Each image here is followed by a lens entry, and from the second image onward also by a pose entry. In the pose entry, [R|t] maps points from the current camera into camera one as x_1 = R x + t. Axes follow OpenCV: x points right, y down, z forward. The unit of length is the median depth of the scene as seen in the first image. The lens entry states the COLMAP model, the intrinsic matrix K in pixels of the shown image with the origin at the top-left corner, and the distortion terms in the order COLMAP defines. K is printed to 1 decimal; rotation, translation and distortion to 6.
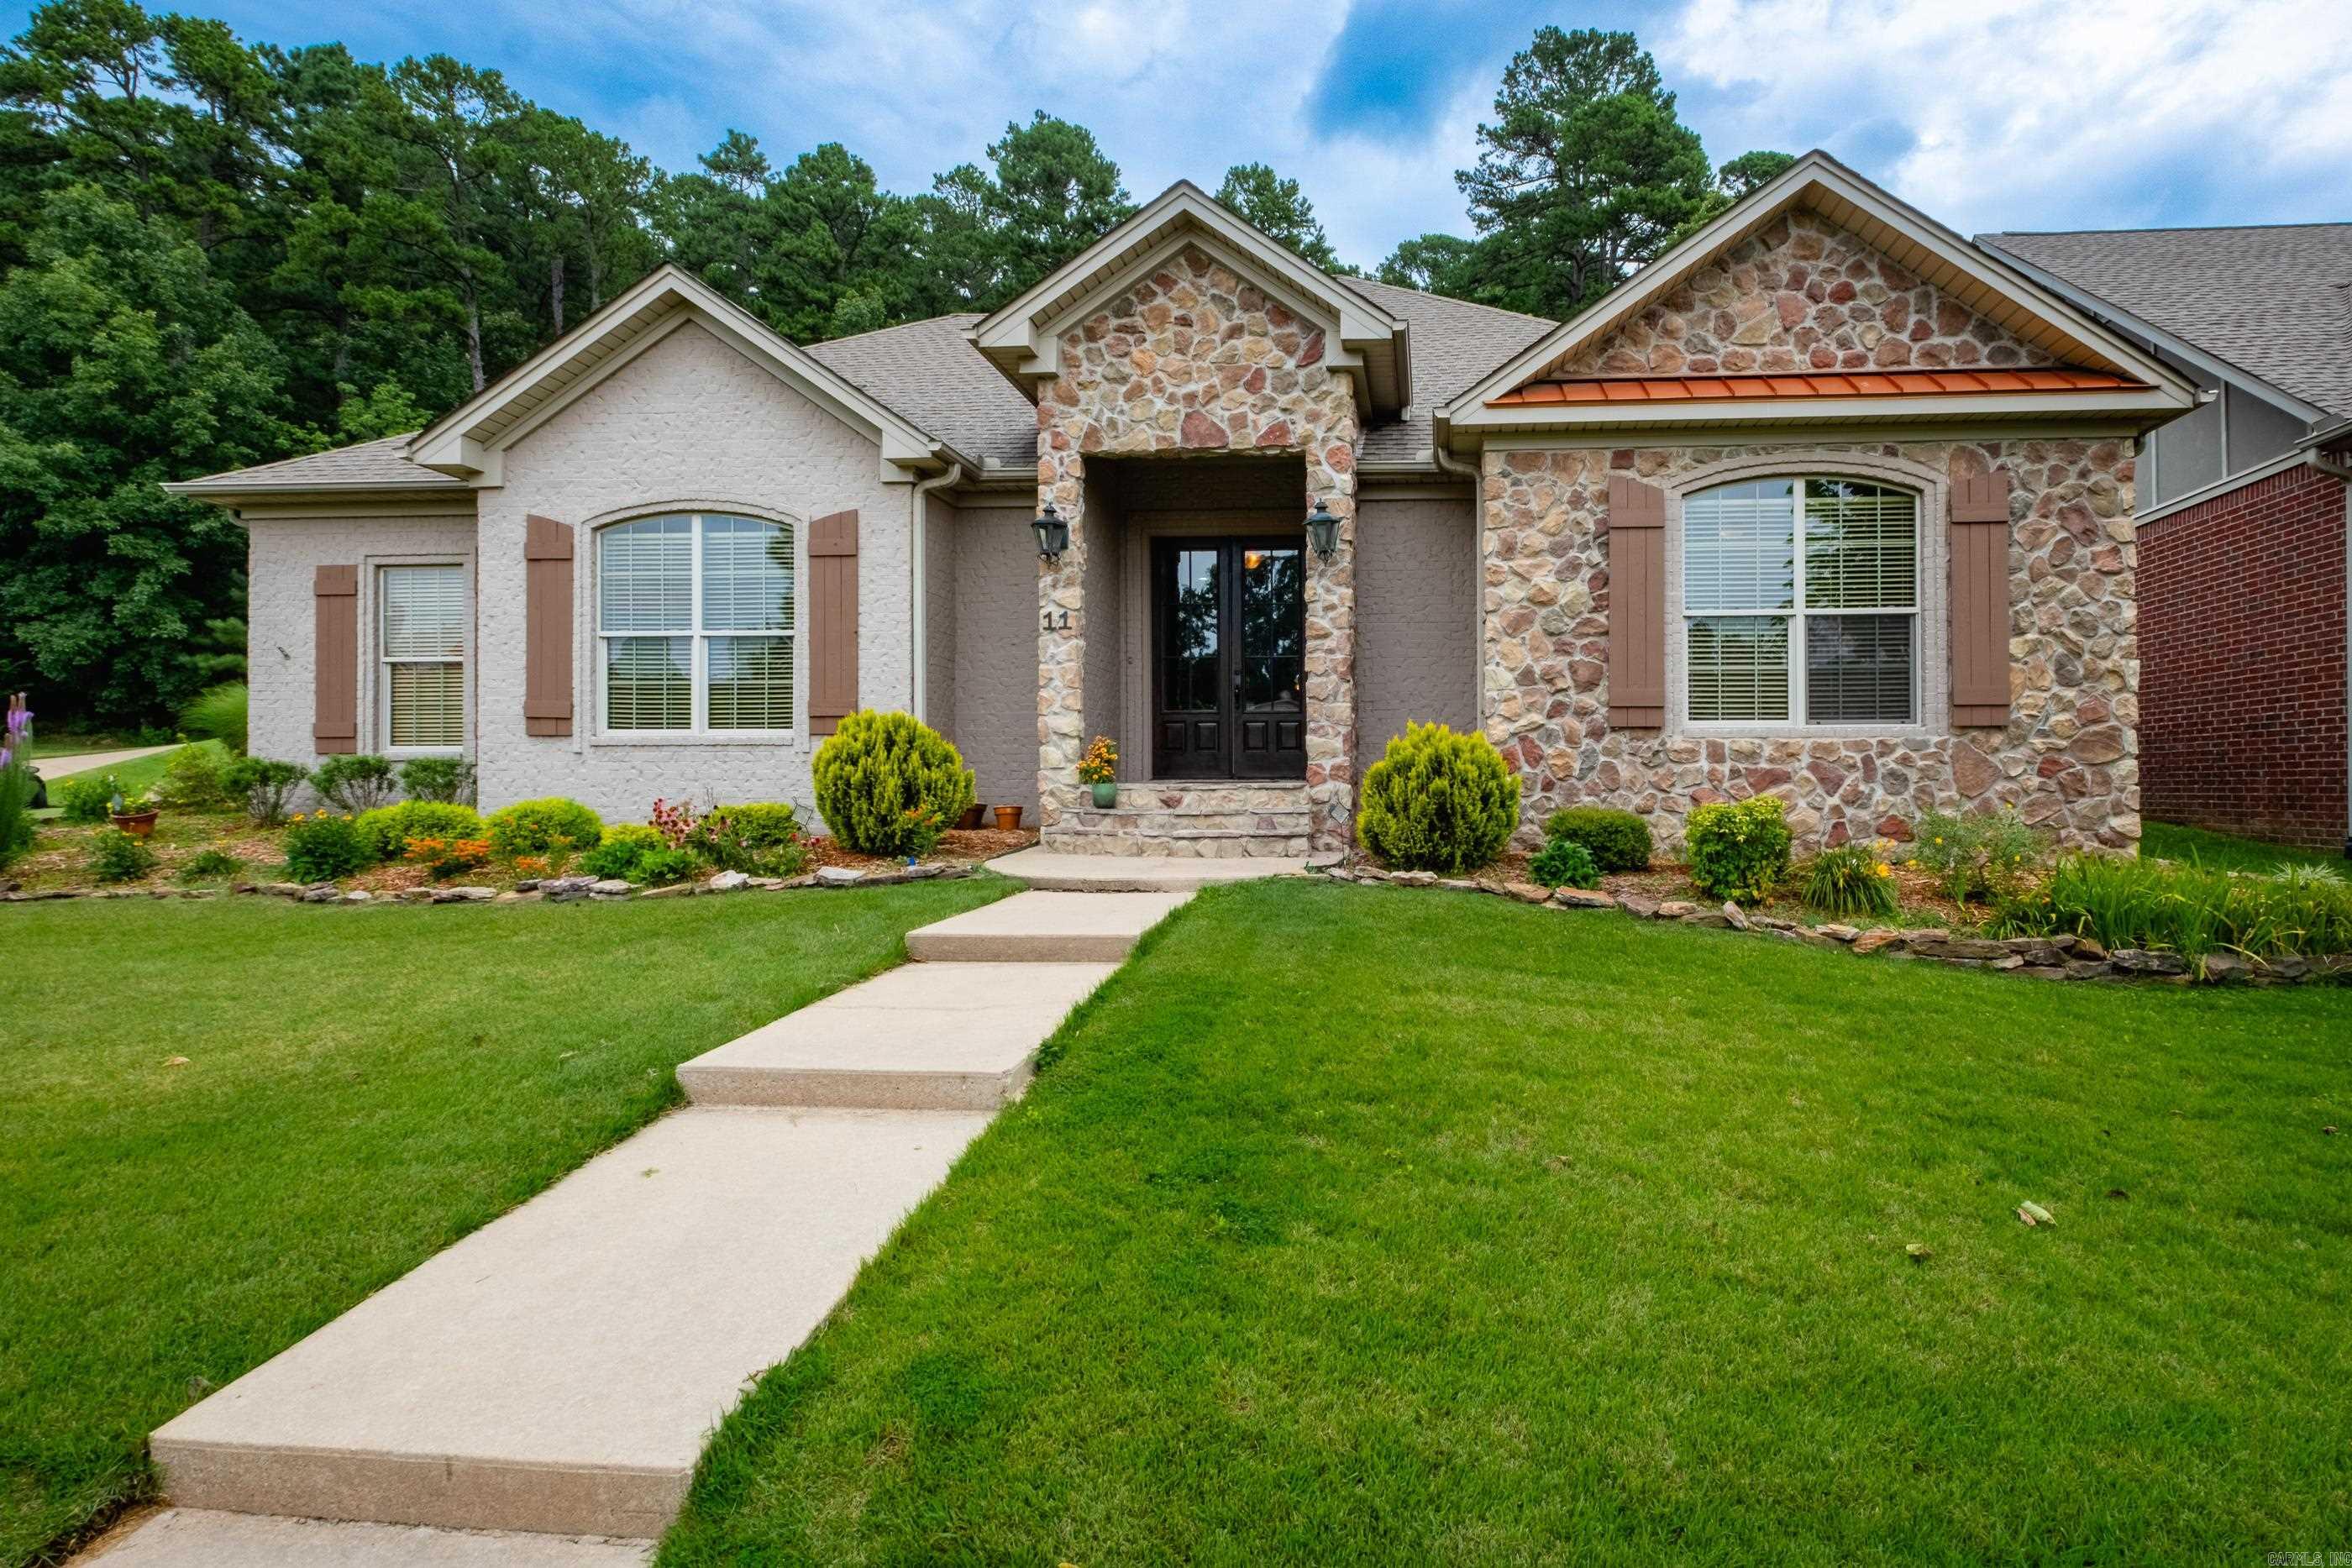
lens RADIAL K [[1127.2, 0, 1336.0], [0, 1127.2, 776.3], [0, 0, 1]] dist [0.008631, -0.006721]
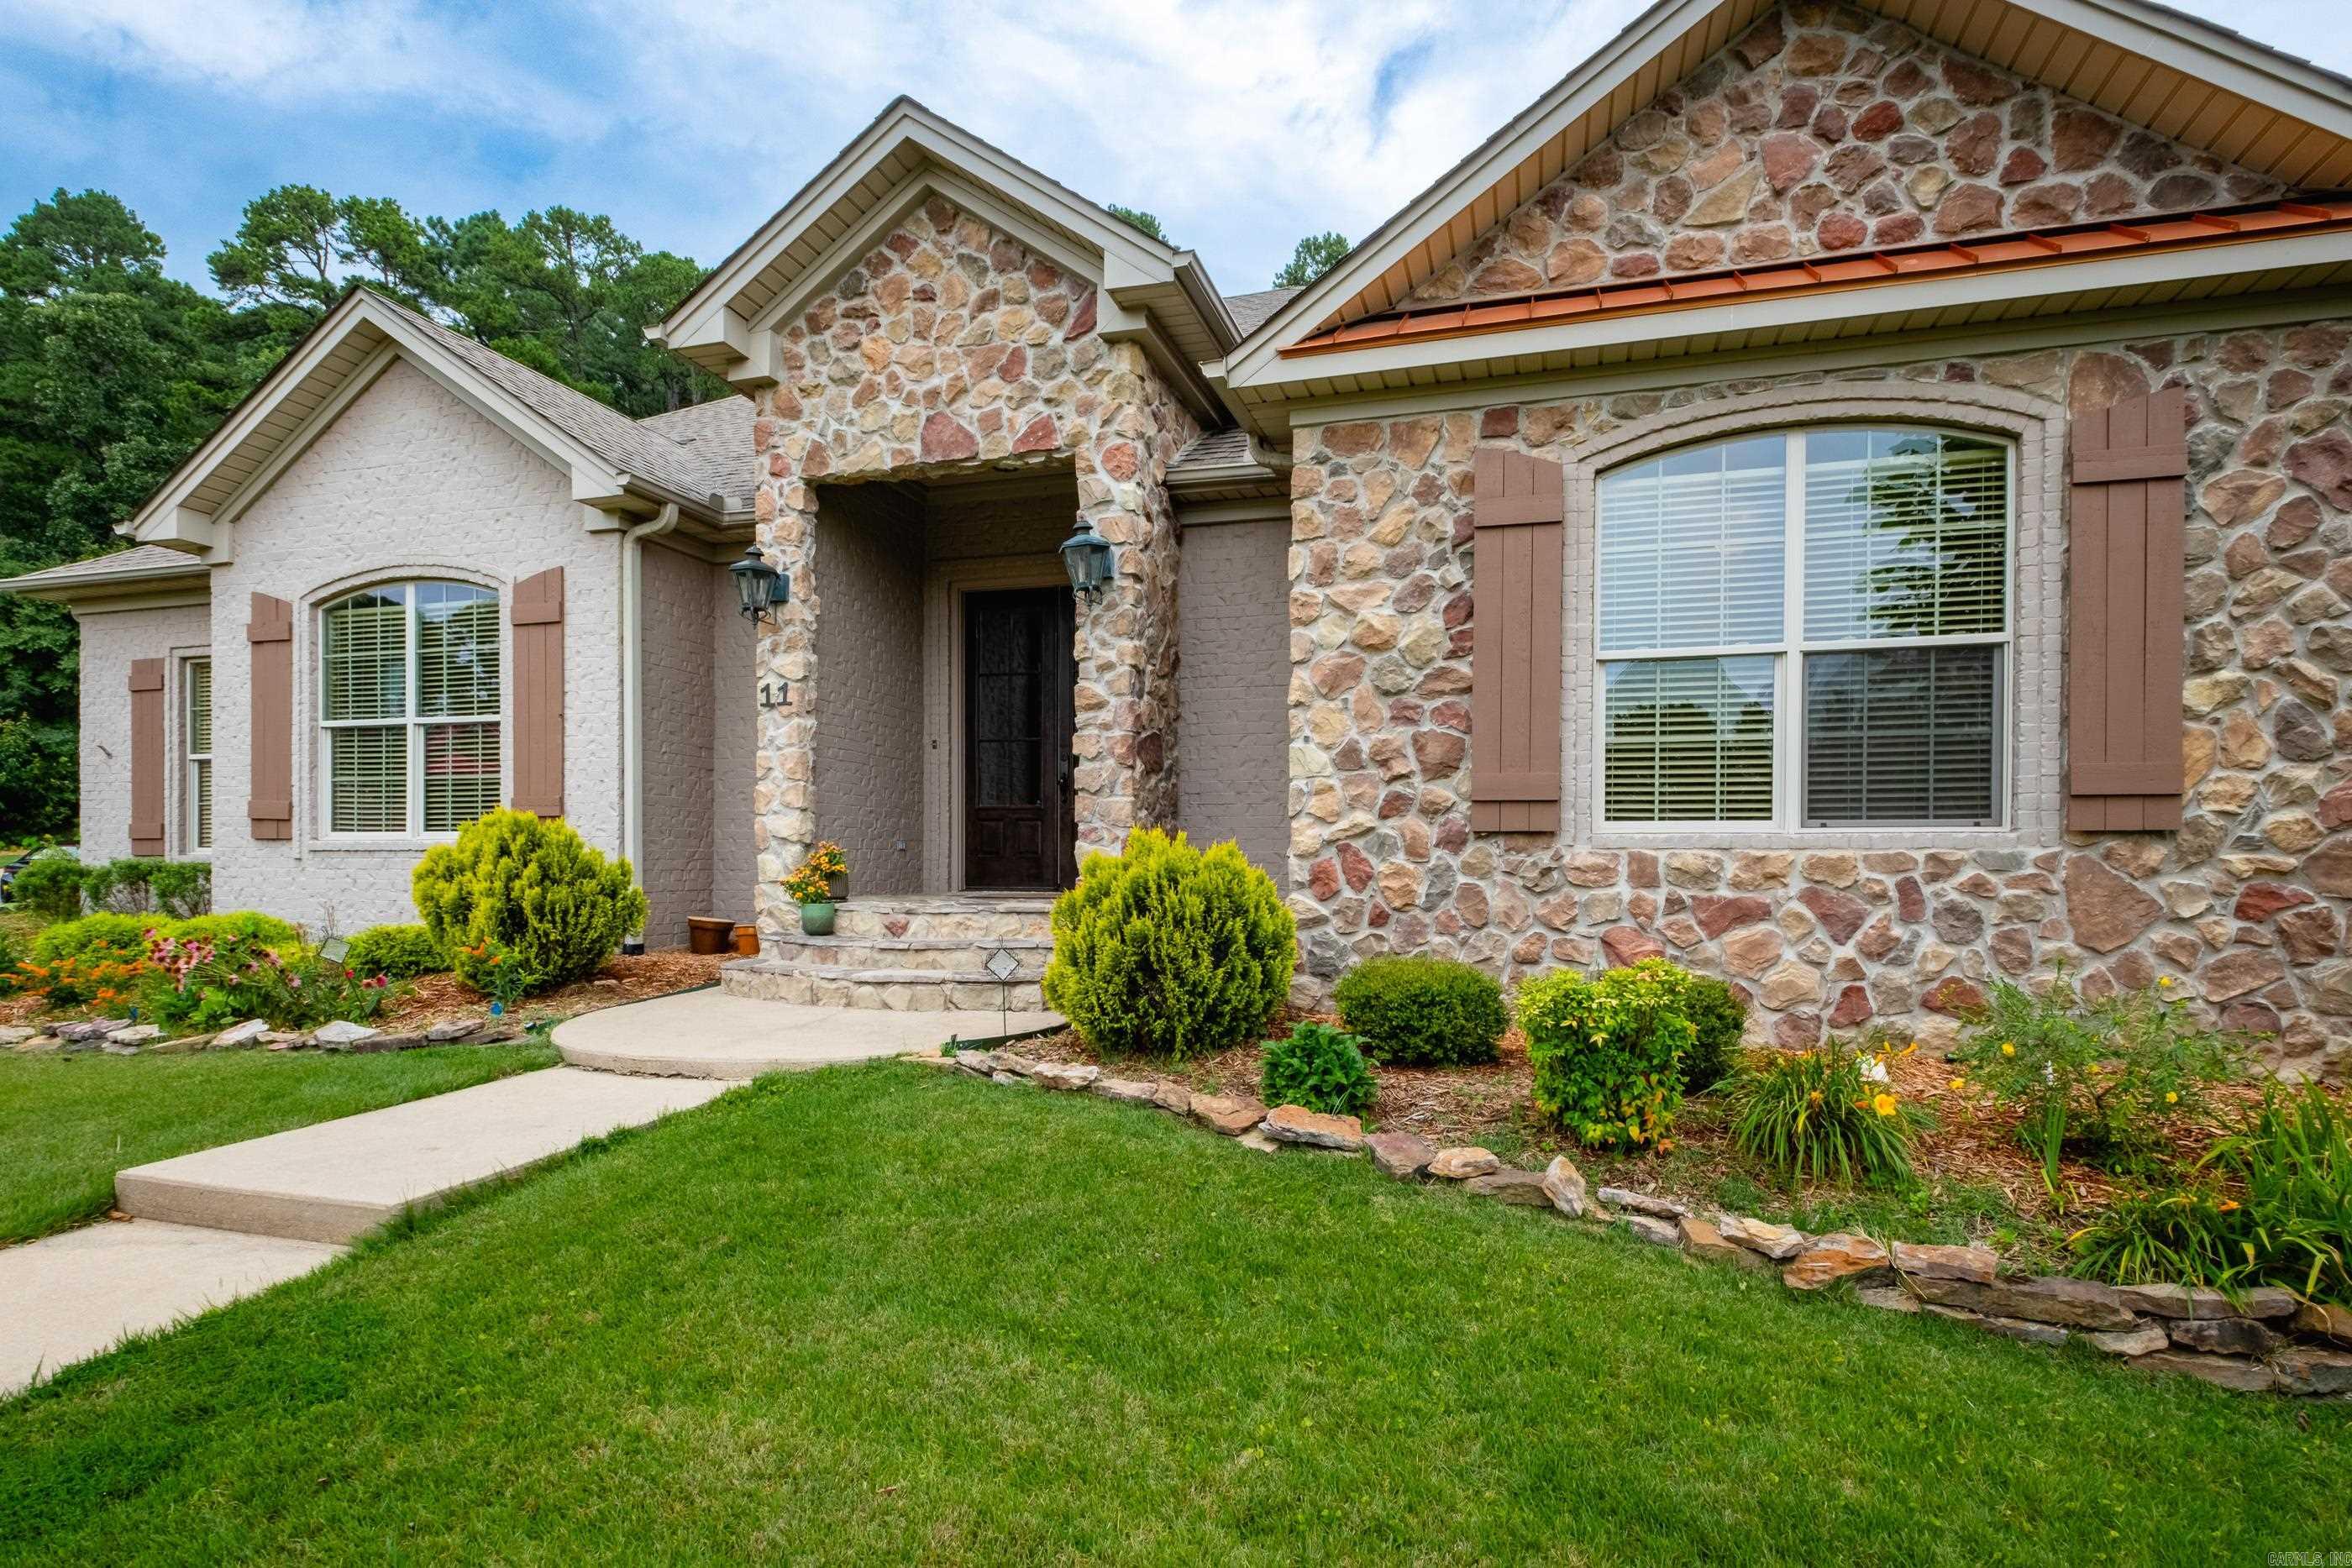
lens RADIAL K [[1148.5, 0, 1143.3], [0, 1148.5, 884.6], [0, 0, 1]] dist [0.006360, -0.004405]
pose [[0.976348, 0.009864, -0.215980, 0.181392], [-0.006254, 0.999829, 0.017391, -0.021177], [0.216115, -0.015629, 0.976243, 0.273239]]
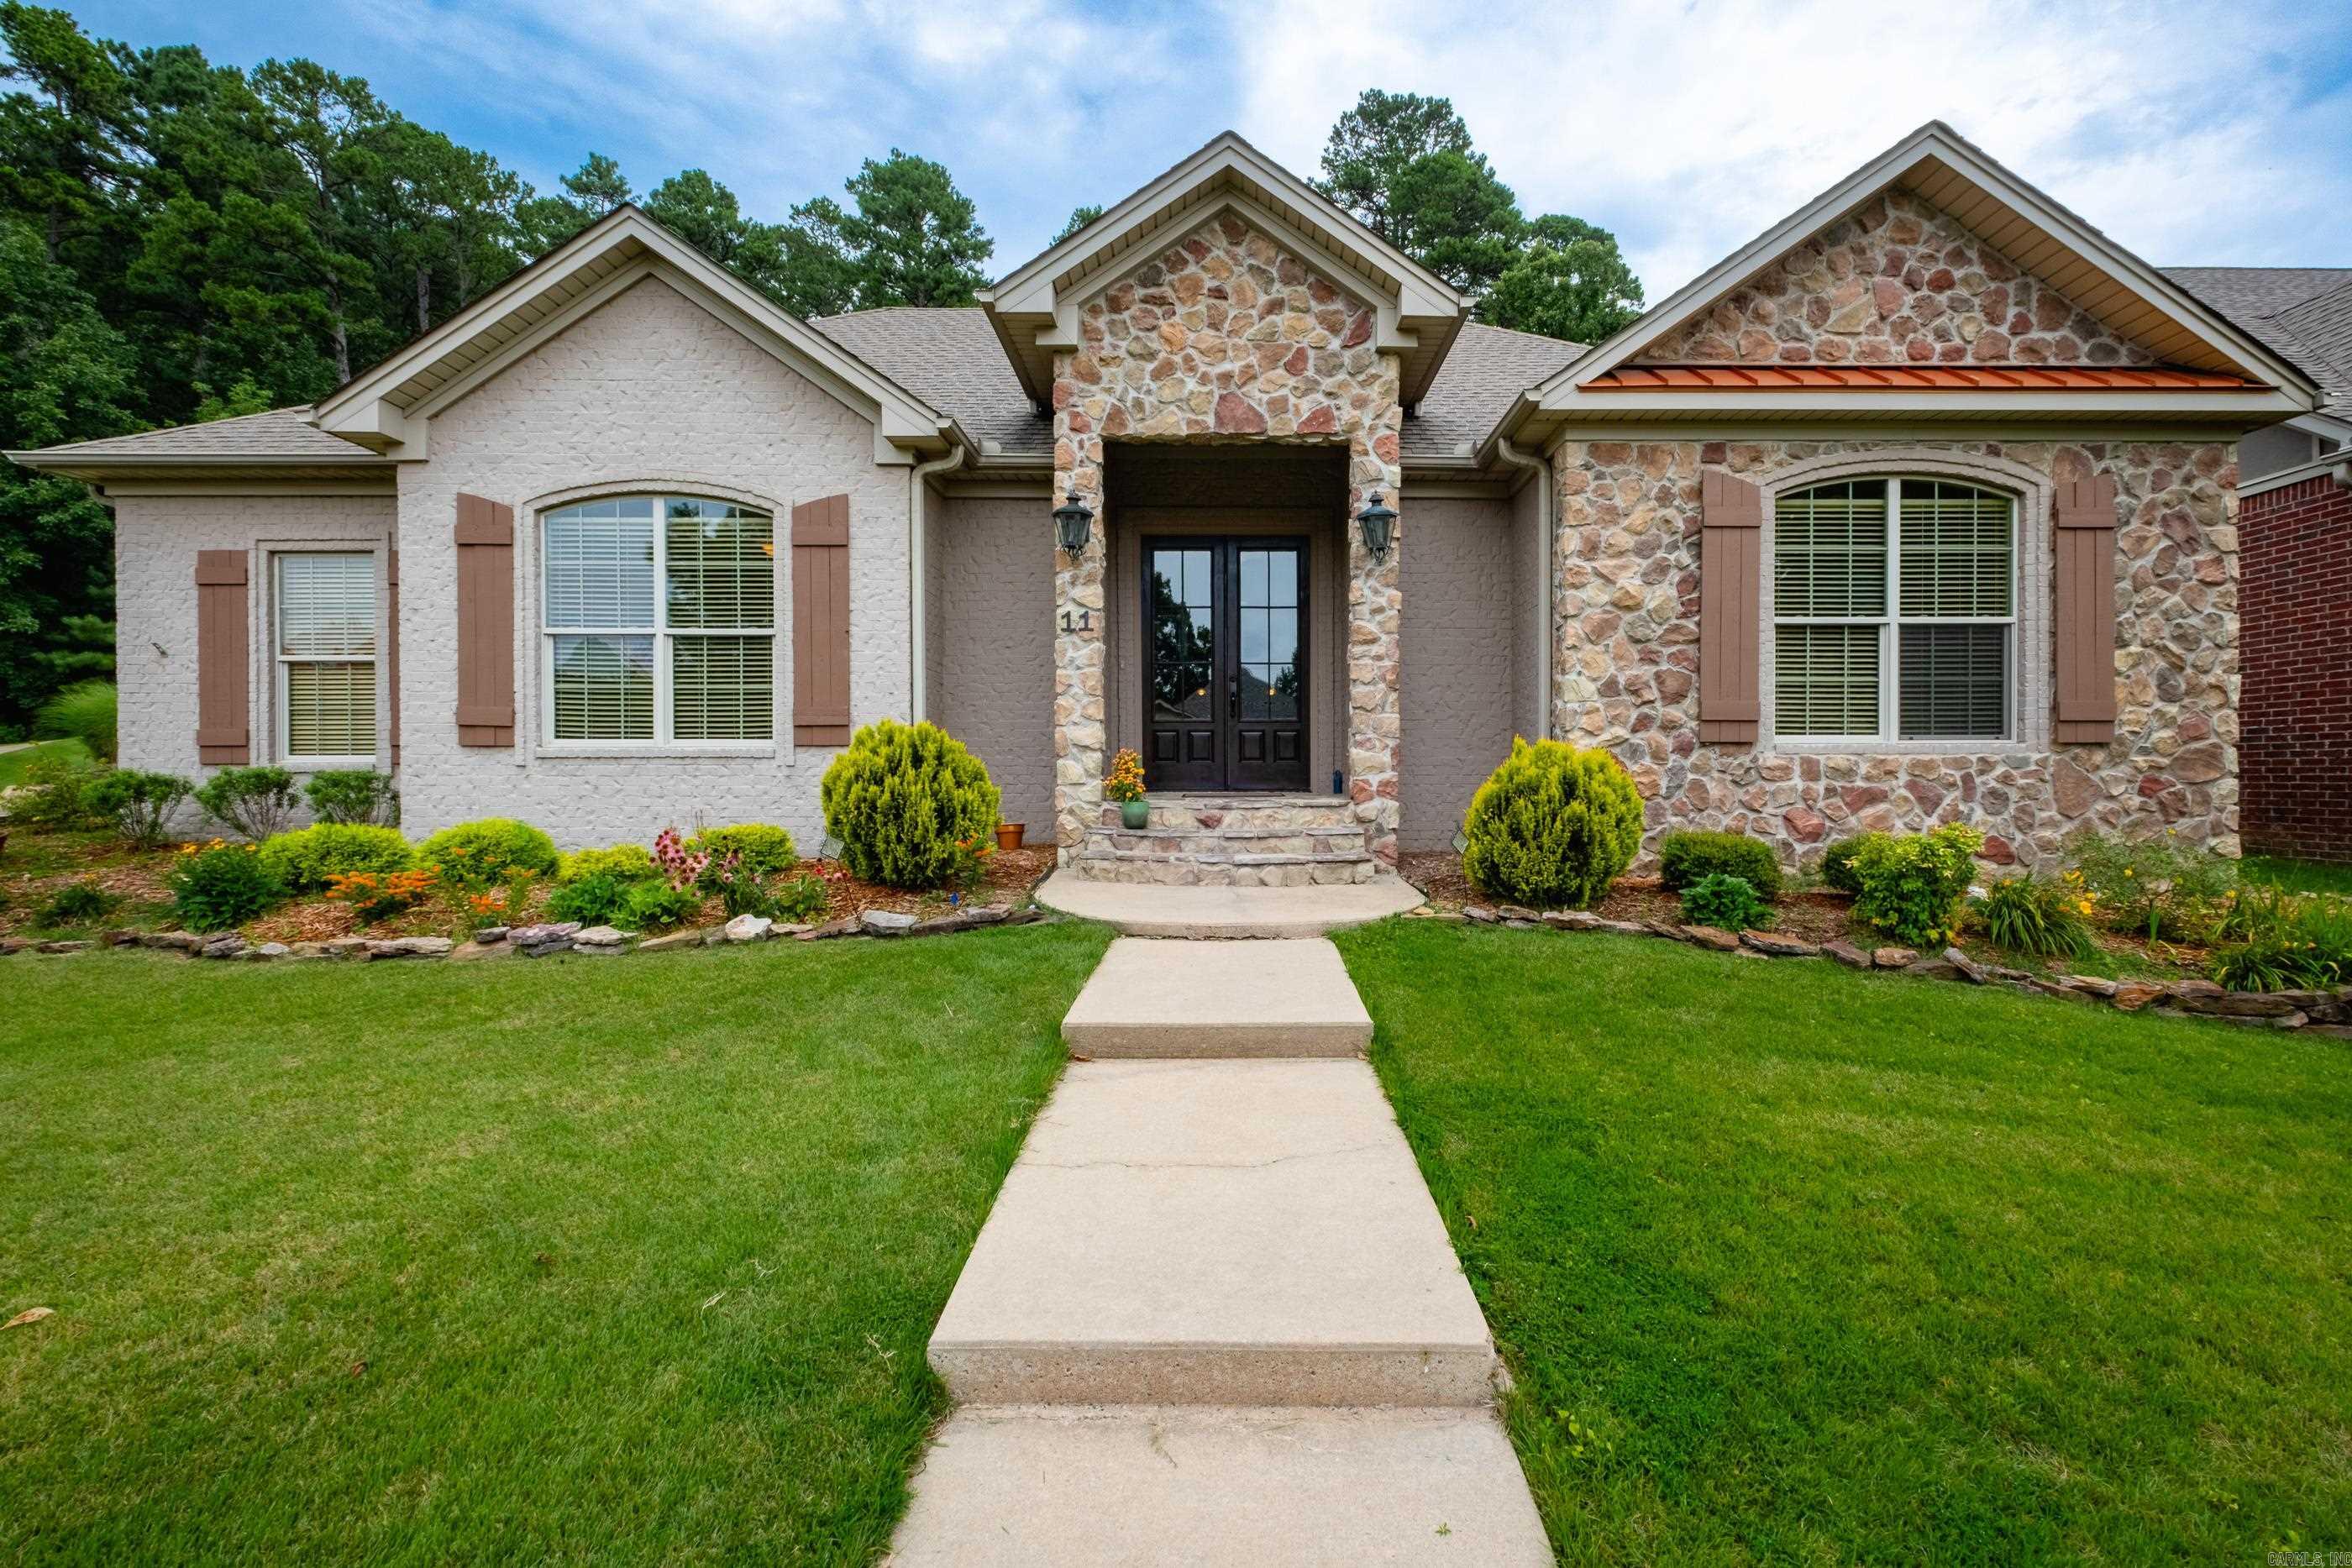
lens RADIAL K [[1026.4, 0, 1255.4], [0, 1026.4, 788.6], [0, 0, 1]] dist [0.007251, -0.006042]
pose [[0.997248, -0.000478, 0.074143, -0.167942], [-0.000713, 0.999871, 0.016033, -0.017120], [-0.074141, -0.016042, 0.997119, 0.166193]]
